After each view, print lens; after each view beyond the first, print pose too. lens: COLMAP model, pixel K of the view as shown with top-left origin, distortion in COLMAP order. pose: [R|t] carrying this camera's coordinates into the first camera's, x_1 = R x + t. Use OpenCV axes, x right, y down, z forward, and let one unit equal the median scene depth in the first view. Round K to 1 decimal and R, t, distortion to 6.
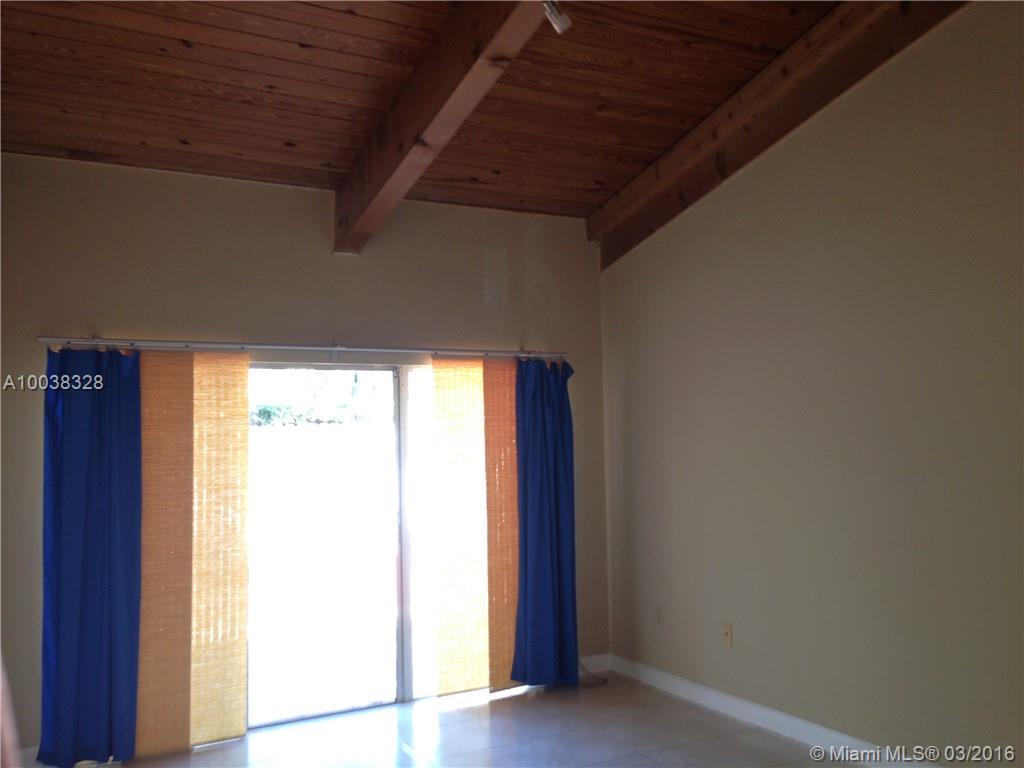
lens RADIAL K [[940.0, 0, 521.0], [0, 940.0, 389.4], [0, 0, 1]] dist [0.111395, -0.201389]
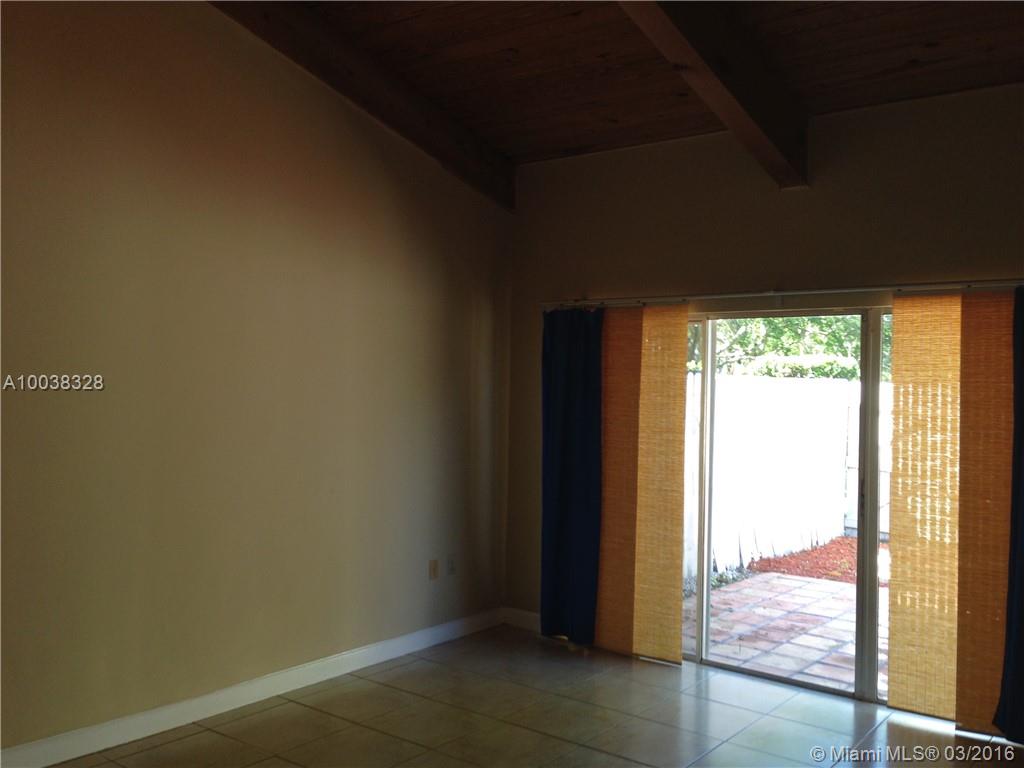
lens RADIAL K [[940.0, 0, 521.0], [0, 940.0, 389.4], [0, 0, 1]] dist [0.111395, -0.201389]
pose [[0.377924, 0.032800, -0.925255, 0.613819], [0.011663, 0.999124, 0.040182, 0.011085], [0.925763, -0.025977, 0.377211, 0.440853]]
